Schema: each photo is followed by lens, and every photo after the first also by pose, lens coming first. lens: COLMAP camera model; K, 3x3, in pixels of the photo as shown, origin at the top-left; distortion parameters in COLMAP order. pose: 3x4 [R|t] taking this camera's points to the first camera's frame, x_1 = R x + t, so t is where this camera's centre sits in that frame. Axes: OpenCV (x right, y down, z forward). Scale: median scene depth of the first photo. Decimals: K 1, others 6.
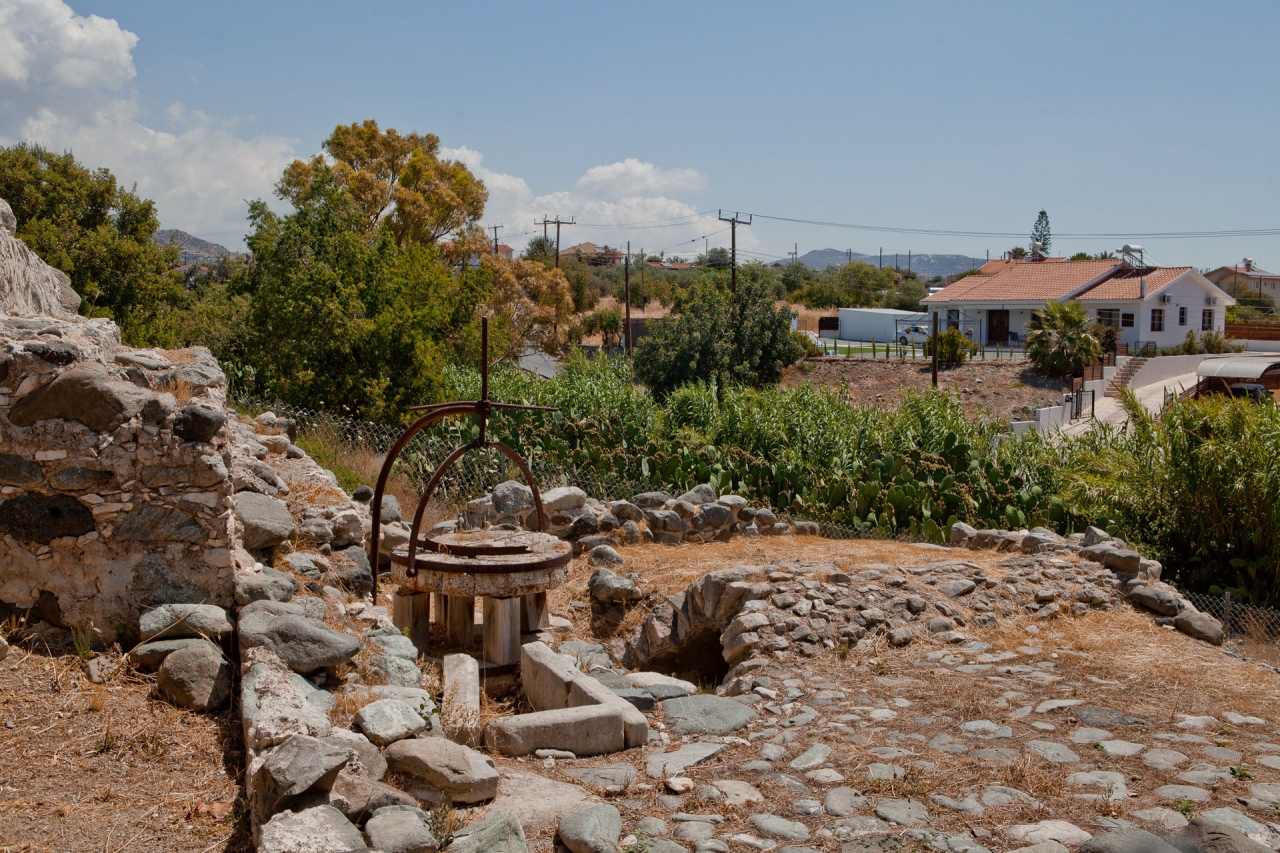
lens RADIAL K [[3386.2, 0, 640.0], [0, 3386.2, 426.5], [0, 0, 1]] dist [0.571521, -0.090366]
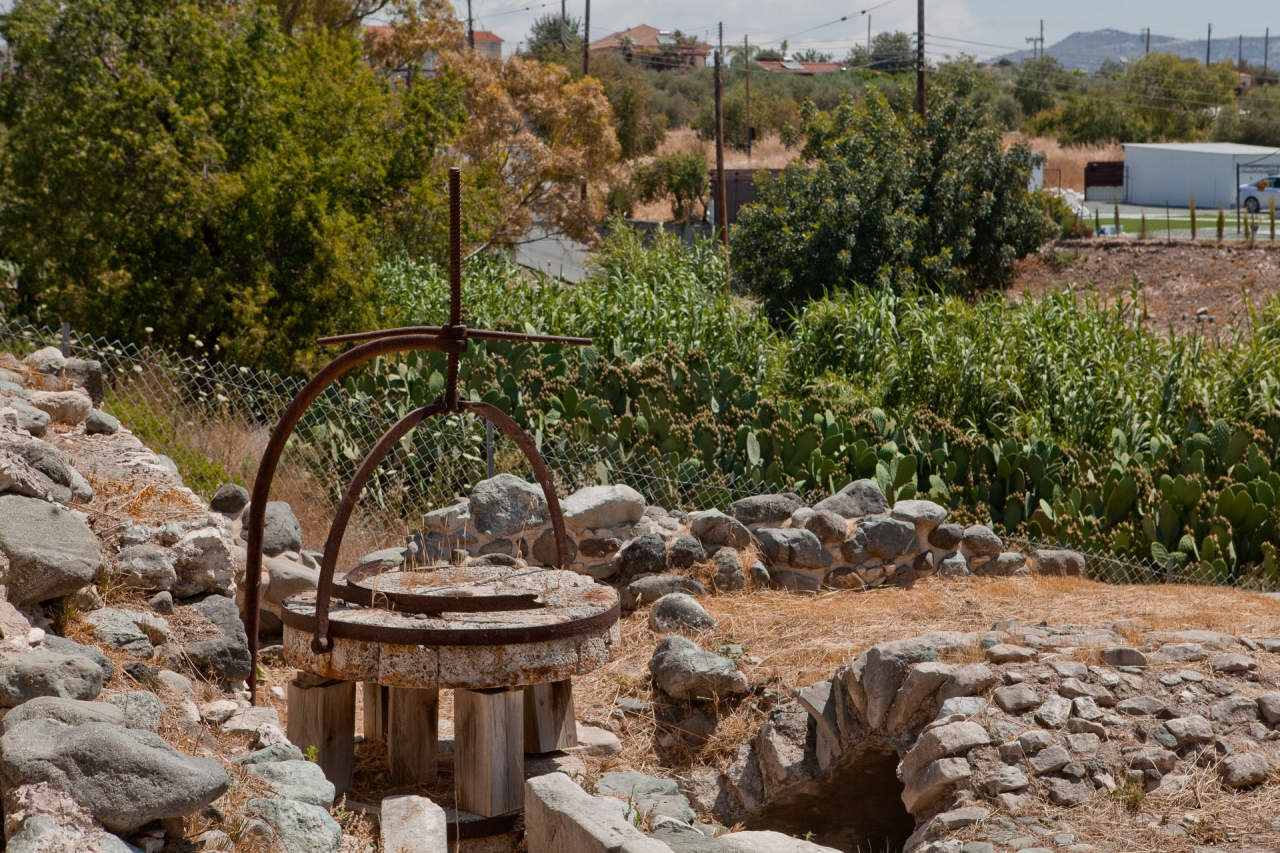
lens RADIAL K [[3386.2, 0, 640.0], [0, 3386.2, 426.5], [0, 0, 1]] dist [0.571521, -0.090366]
pose [[0.997413, -0.002400, -0.071847, 0.022098], [0.004842, 0.999416, 0.033836, -0.009673], [0.071724, -0.034097, 0.996842, 0.465485]]
